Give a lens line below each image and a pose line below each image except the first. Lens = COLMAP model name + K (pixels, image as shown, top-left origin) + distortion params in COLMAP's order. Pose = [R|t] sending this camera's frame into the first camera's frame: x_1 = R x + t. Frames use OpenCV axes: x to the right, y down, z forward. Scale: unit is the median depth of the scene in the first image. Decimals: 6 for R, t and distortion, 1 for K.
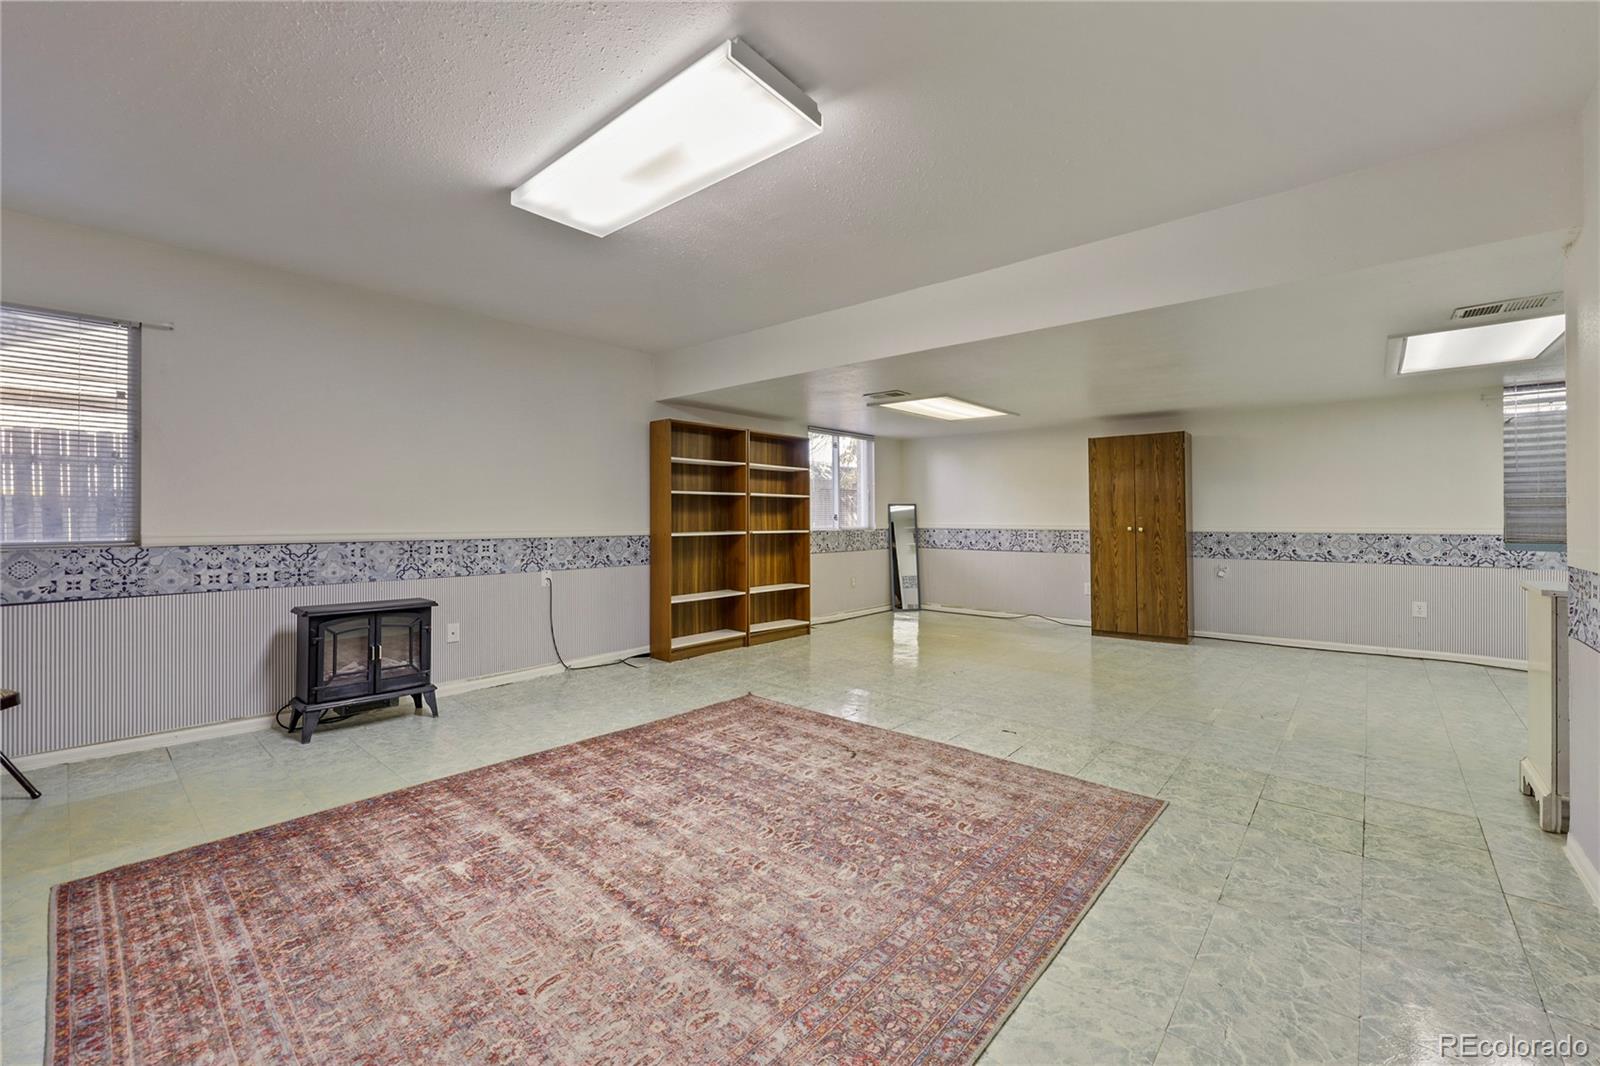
lens RADIAL K [[654.8, 0, 800.0], [0, 654.8, 533.0], [0, 0, 1]] dist [-0.000388, -0.000155]
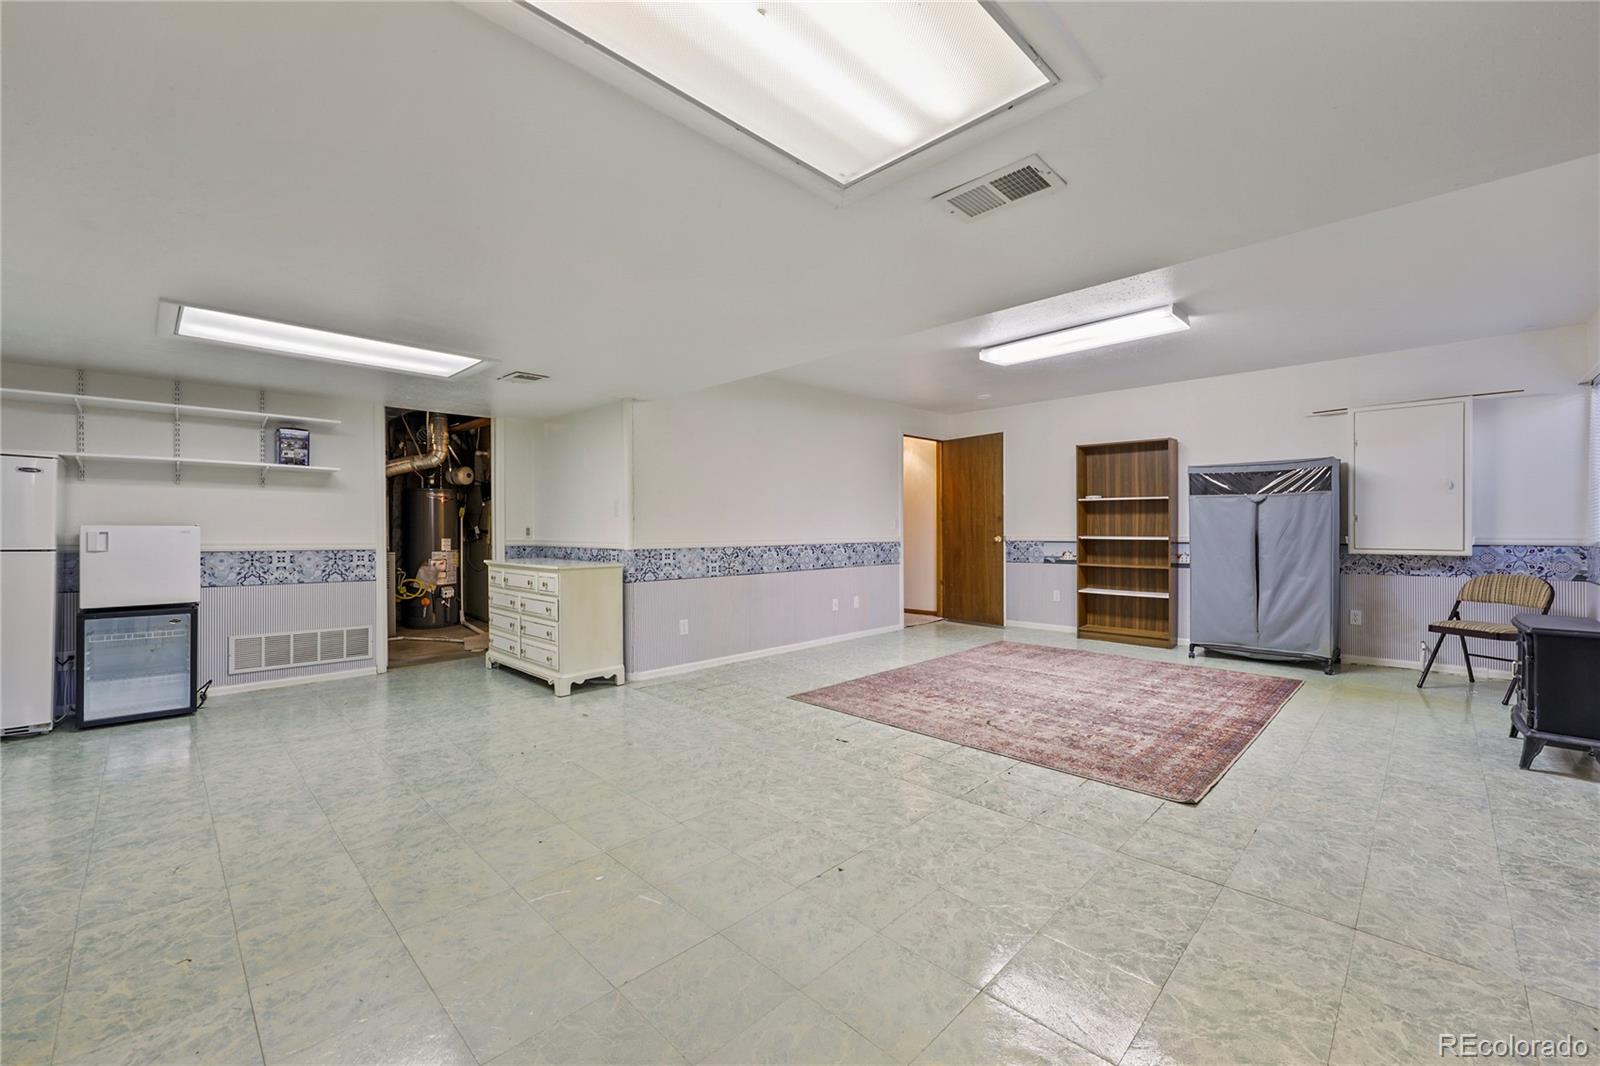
lens RADIAL K [[654.8, 0, 800.0], [0, 654.8, 533.0], [0, 0, 1]] dist [-0.000388, -0.000155]
pose [[-0.998483, 0.003137, 0.054971, 0.350908], [0.004958, 0.999443, 0.033012, -0.053657], [-0.054837, 0.033235, -0.997942, 2.144121]]
